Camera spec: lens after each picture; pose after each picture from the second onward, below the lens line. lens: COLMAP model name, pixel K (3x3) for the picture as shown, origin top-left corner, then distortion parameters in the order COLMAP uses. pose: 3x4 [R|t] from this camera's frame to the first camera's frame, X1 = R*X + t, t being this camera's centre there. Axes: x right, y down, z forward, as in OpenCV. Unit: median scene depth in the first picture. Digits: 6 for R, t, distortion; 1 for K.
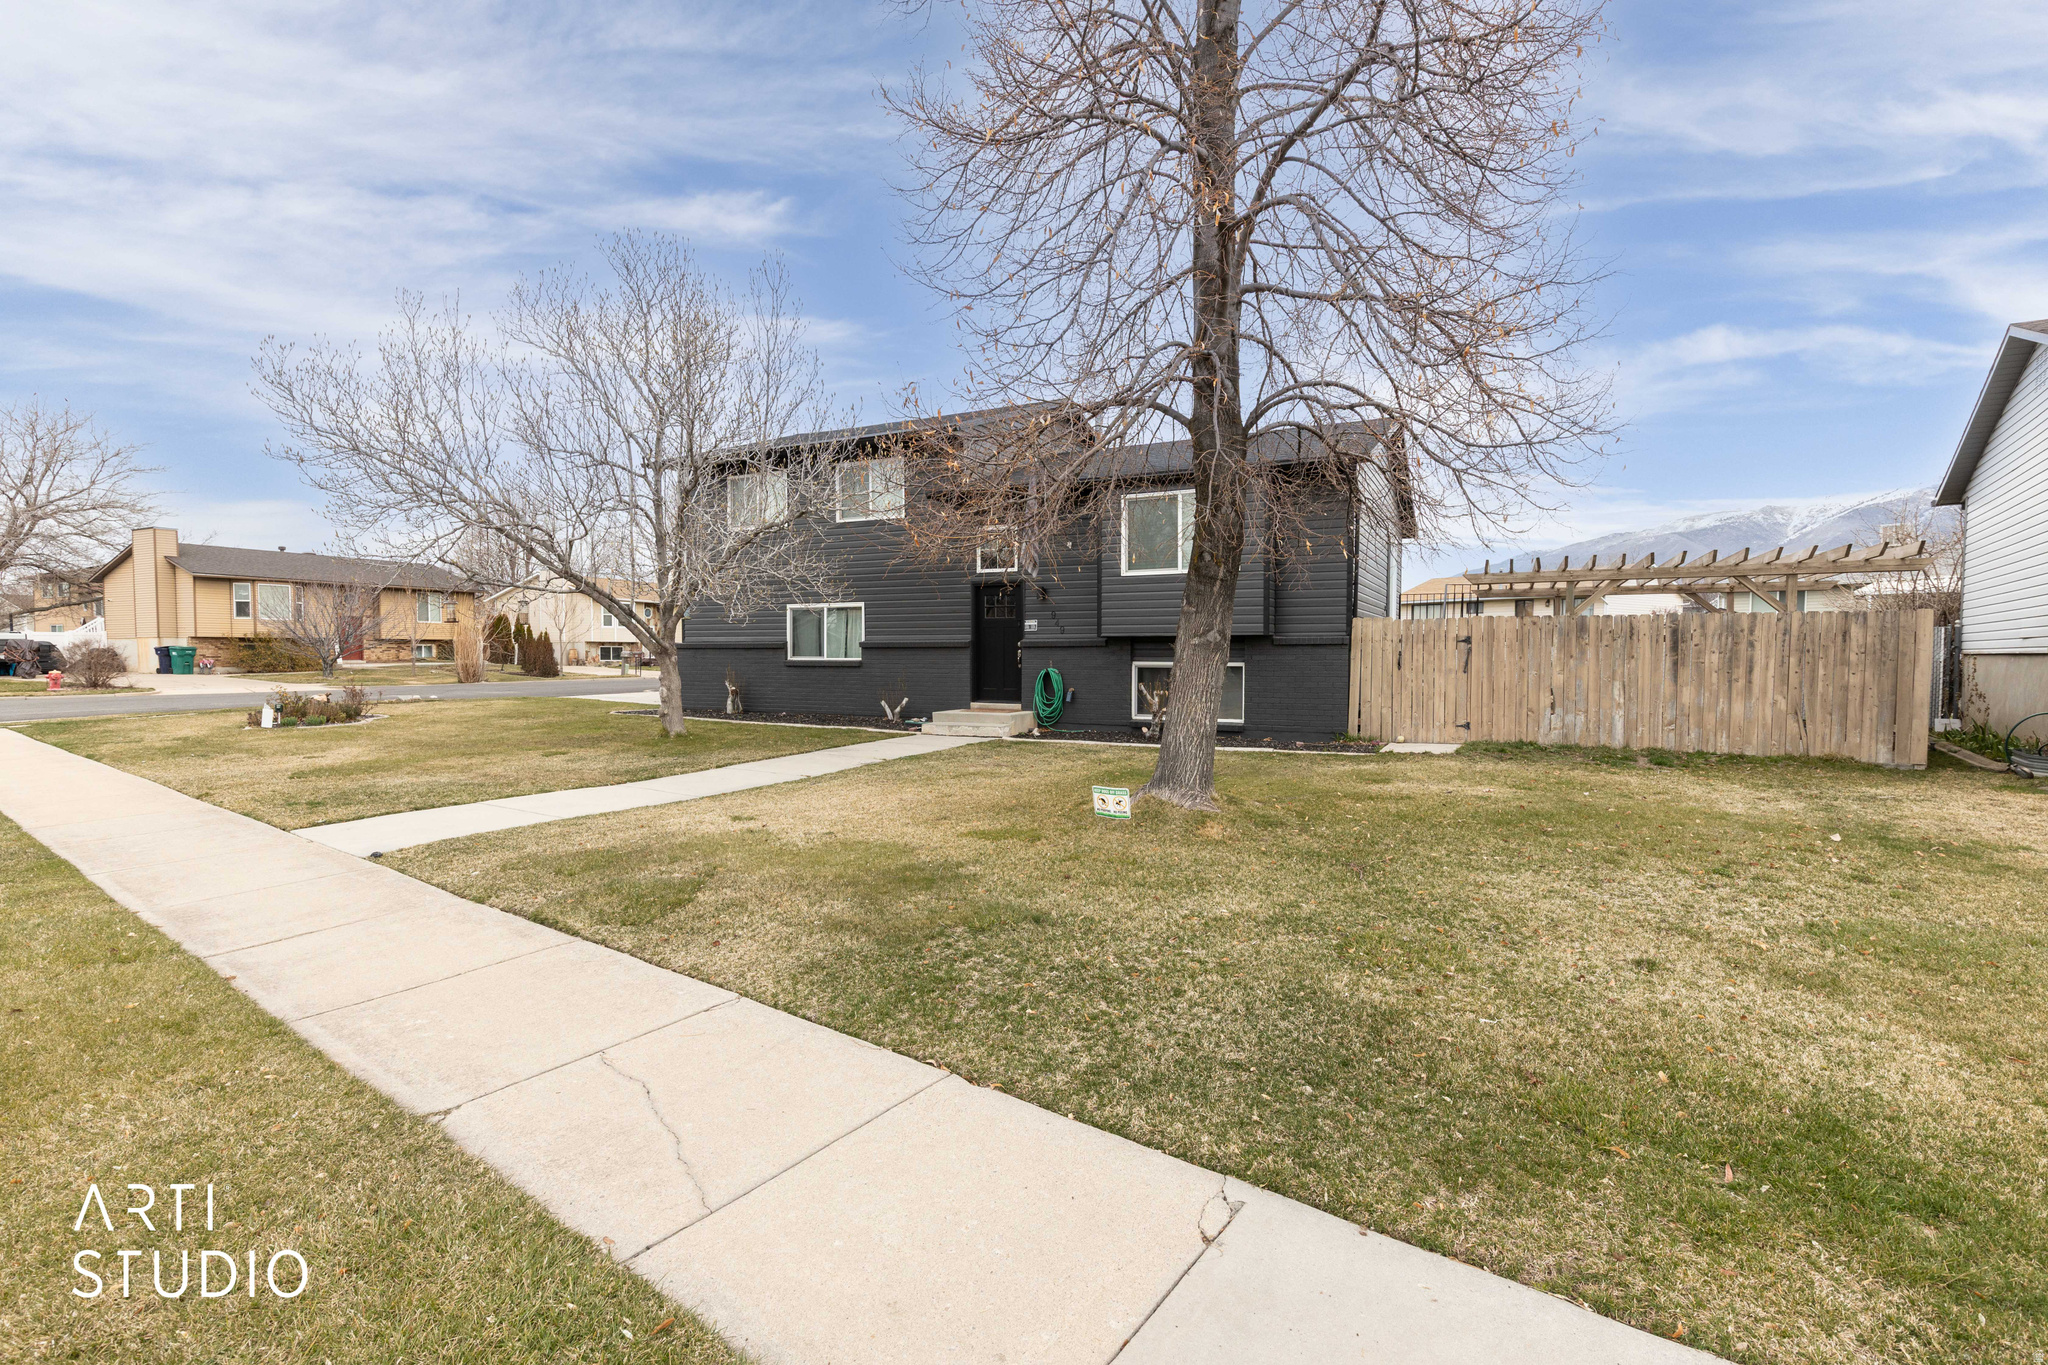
lens RADIAL K [[951.8, 0, 974.4], [0, 951.8, 650.7], [0, 0, 1]] dist [0.000834, 0.000160]
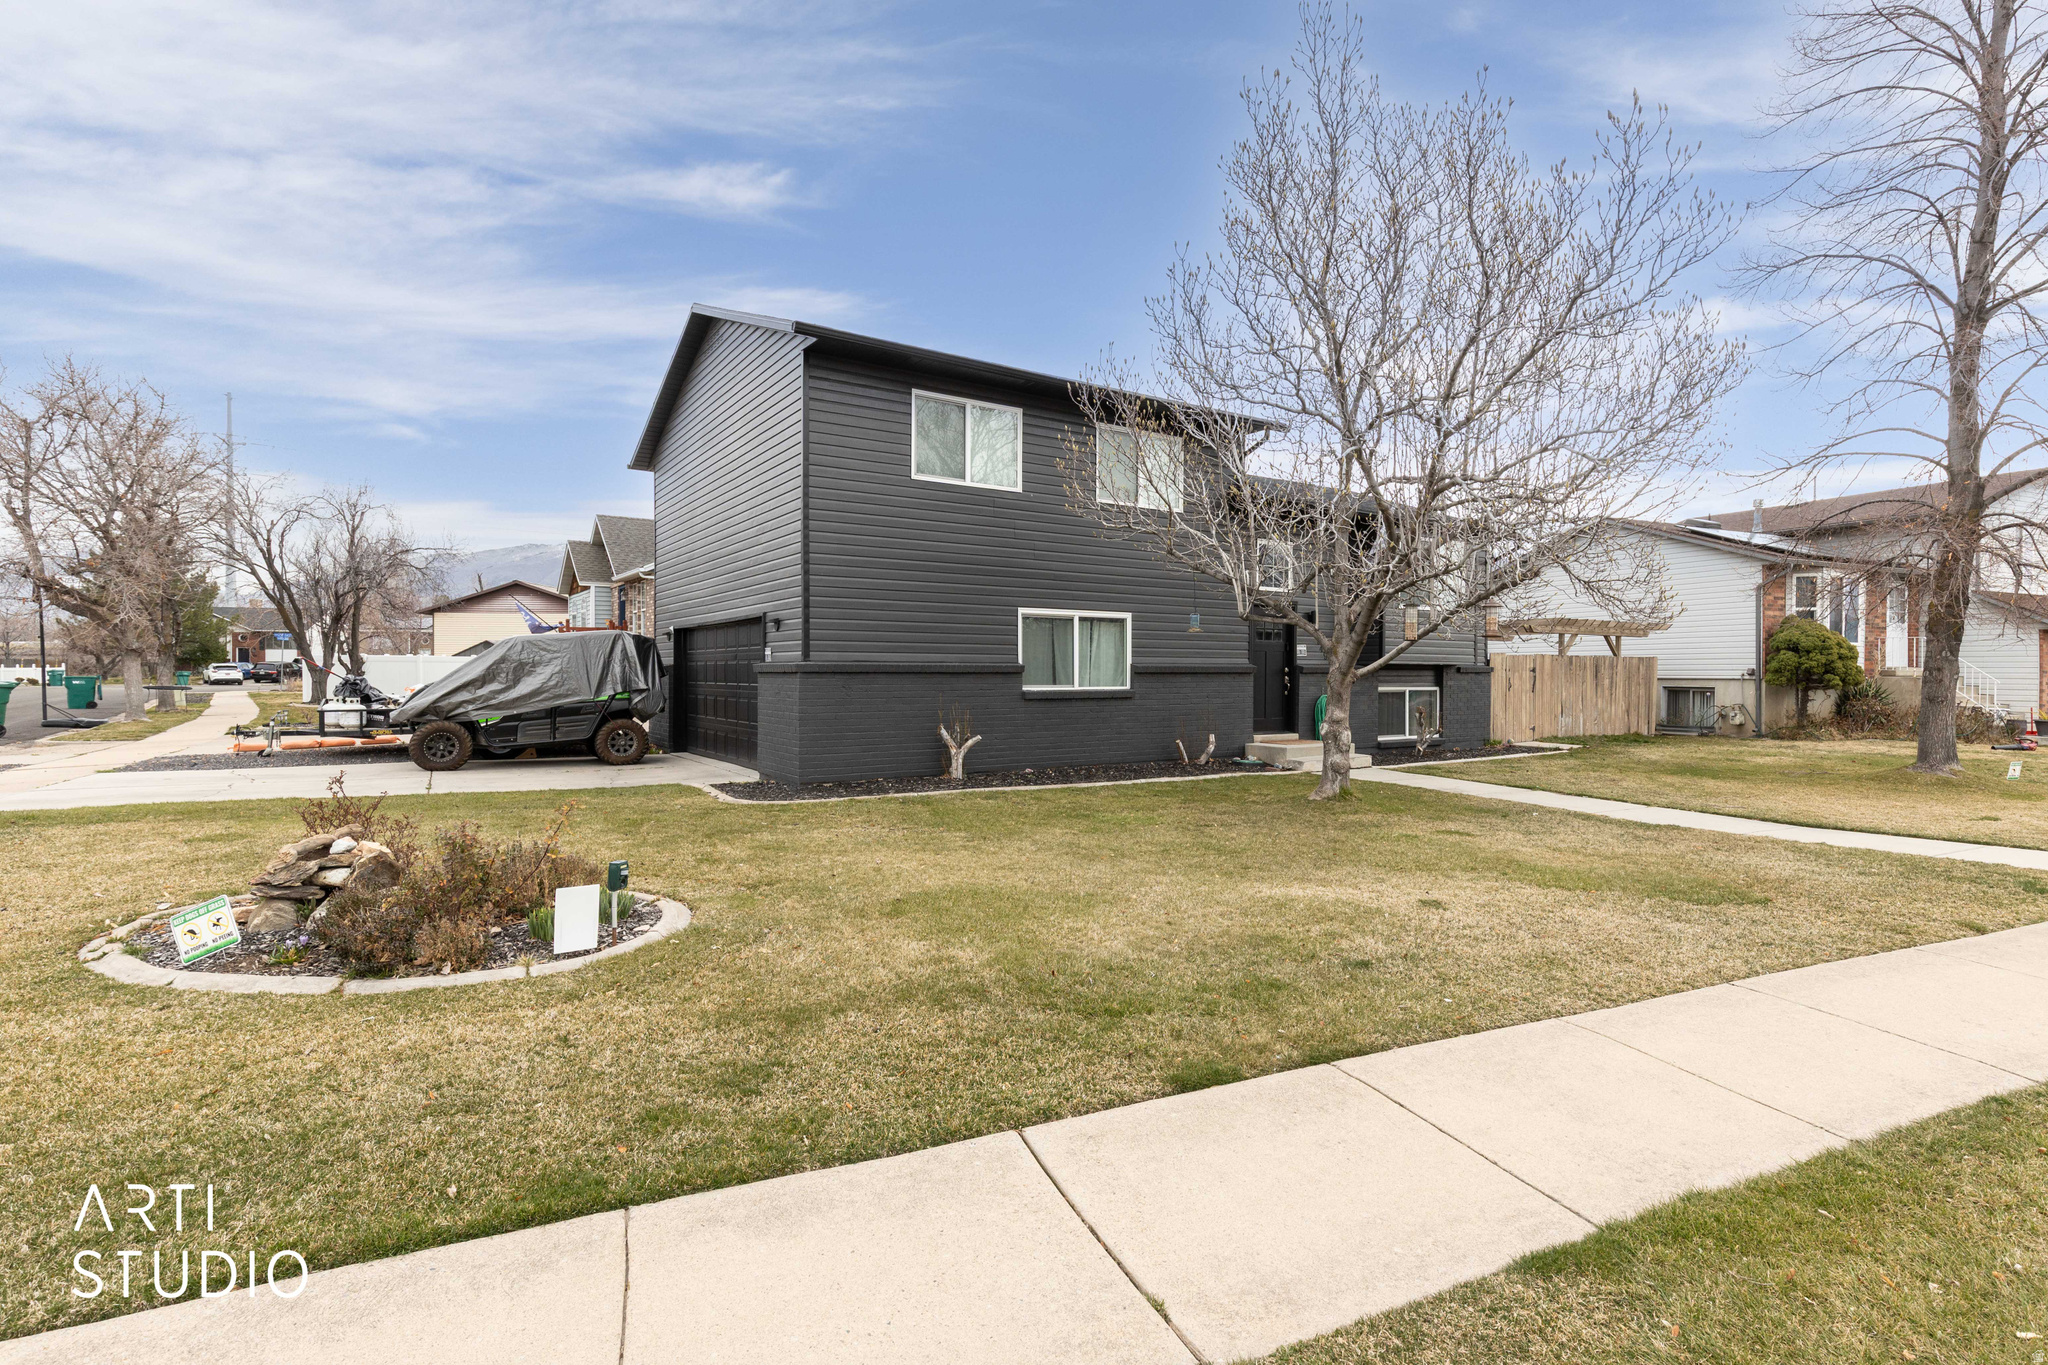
lens RADIAL K [[1014.4, 0, 1071.9], [0, 1014.4, 642.5], [0, 0, 1]] dist [0.007706, 0.000313]
pose [[0.436769, 0.024653, 0.899236, -0.977159], [-0.007884, 0.999691, -0.023577, -0.008909], [-0.899539, 0.003208, 0.436828, 0.776725]]
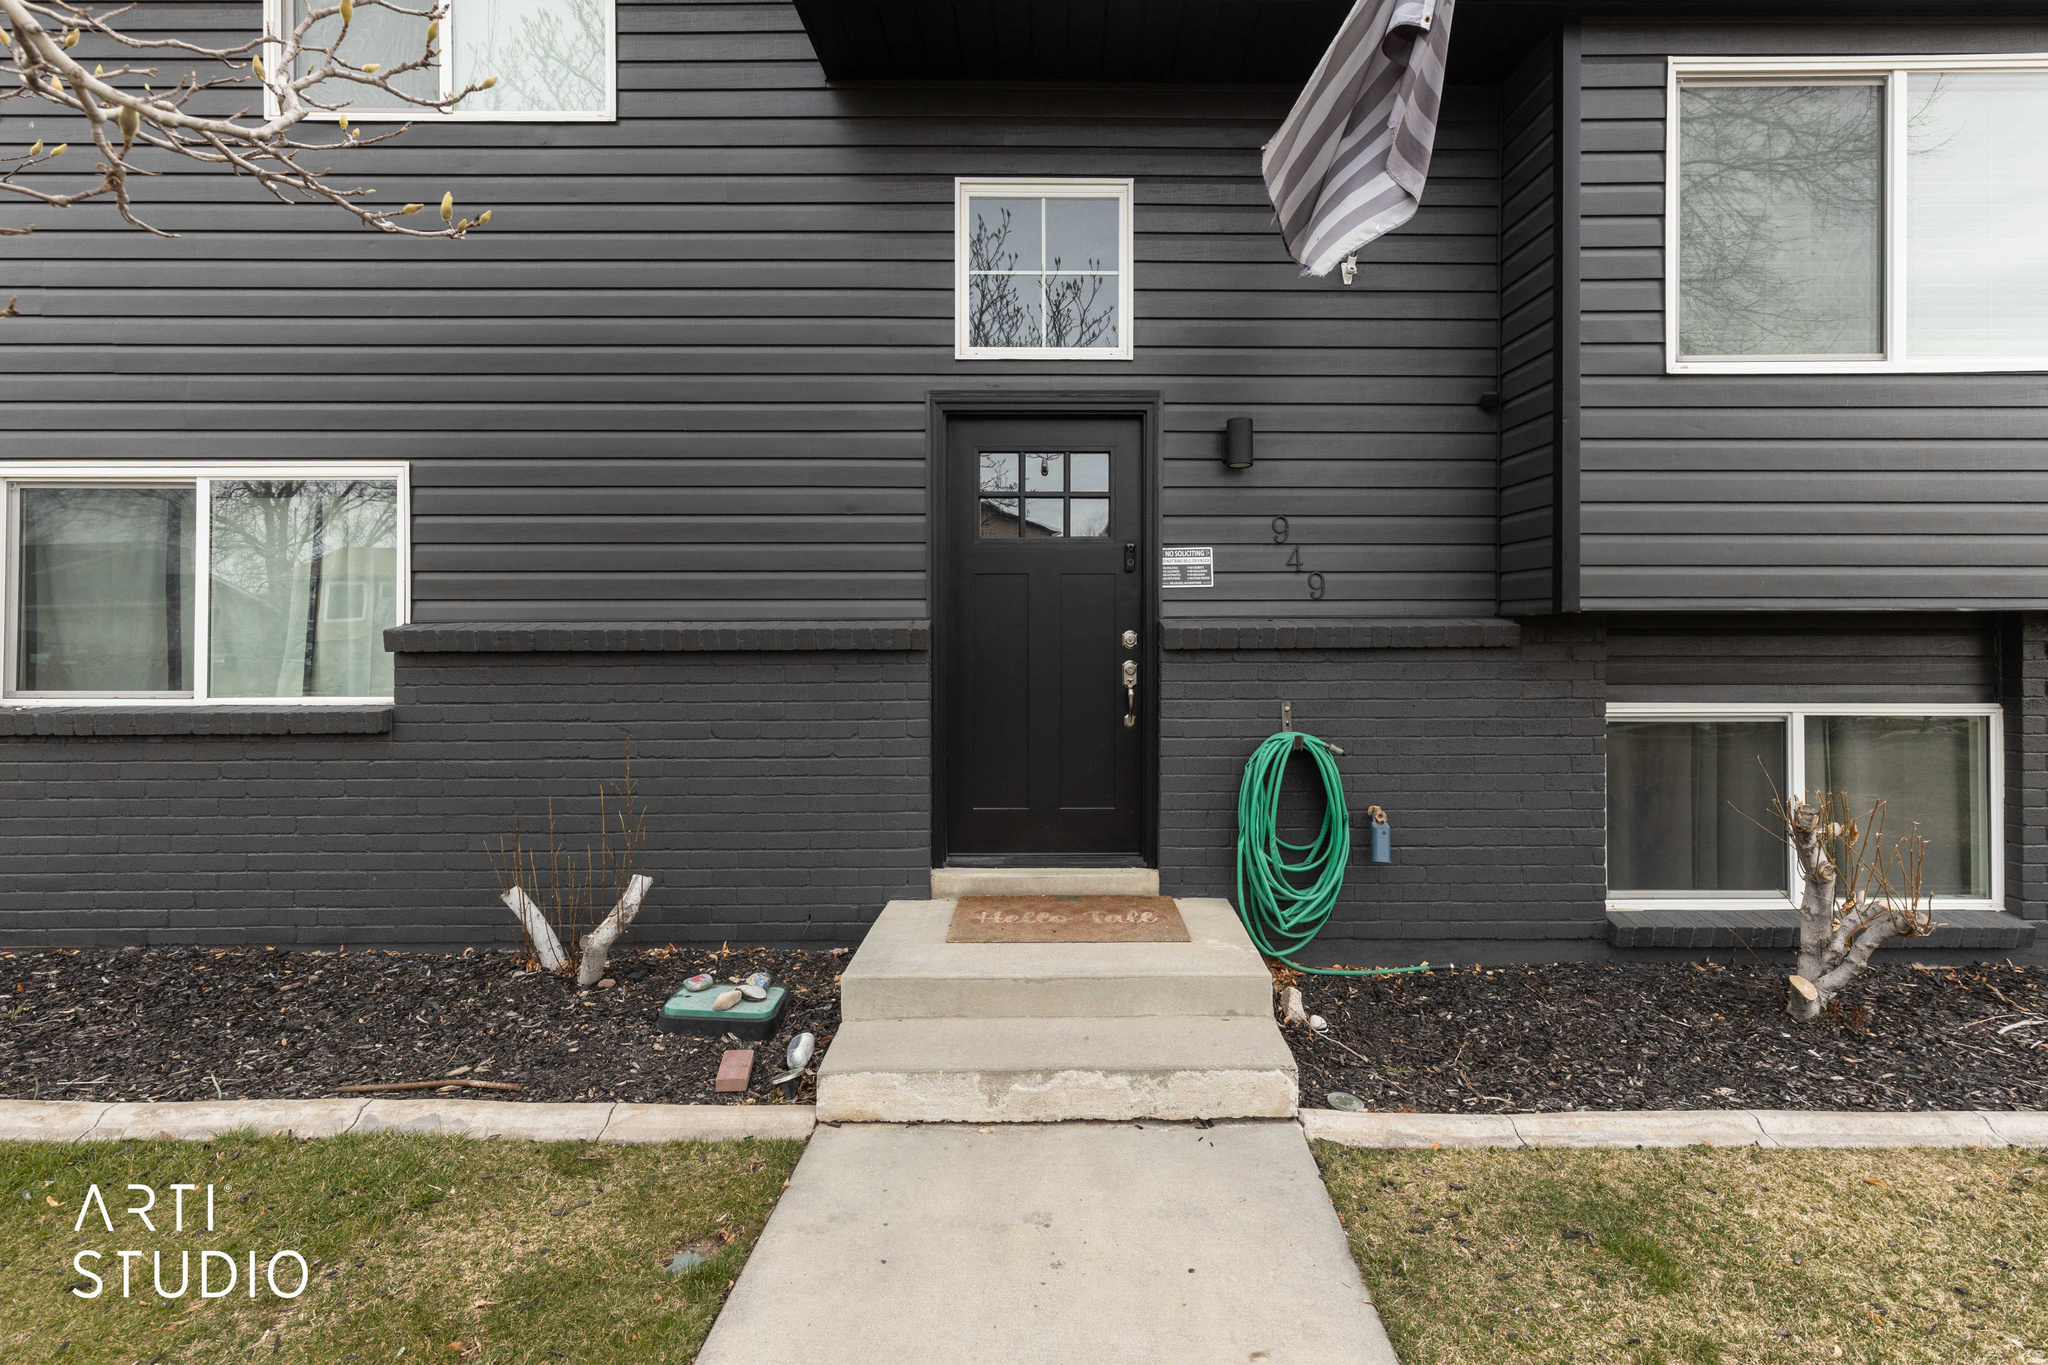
lens RADIAL K [[1014.4, 0, 1071.9], [0, 1014.4, 642.5], [0, 0, 1]] dist [0.007706, 0.000313]
pose [[0.870769, -0.006678, 0.491647, -0.108586], [0.001260, 0.999935, 0.011350, -0.009505], [-0.491690, -0.009264, 0.870721, 0.786135]]
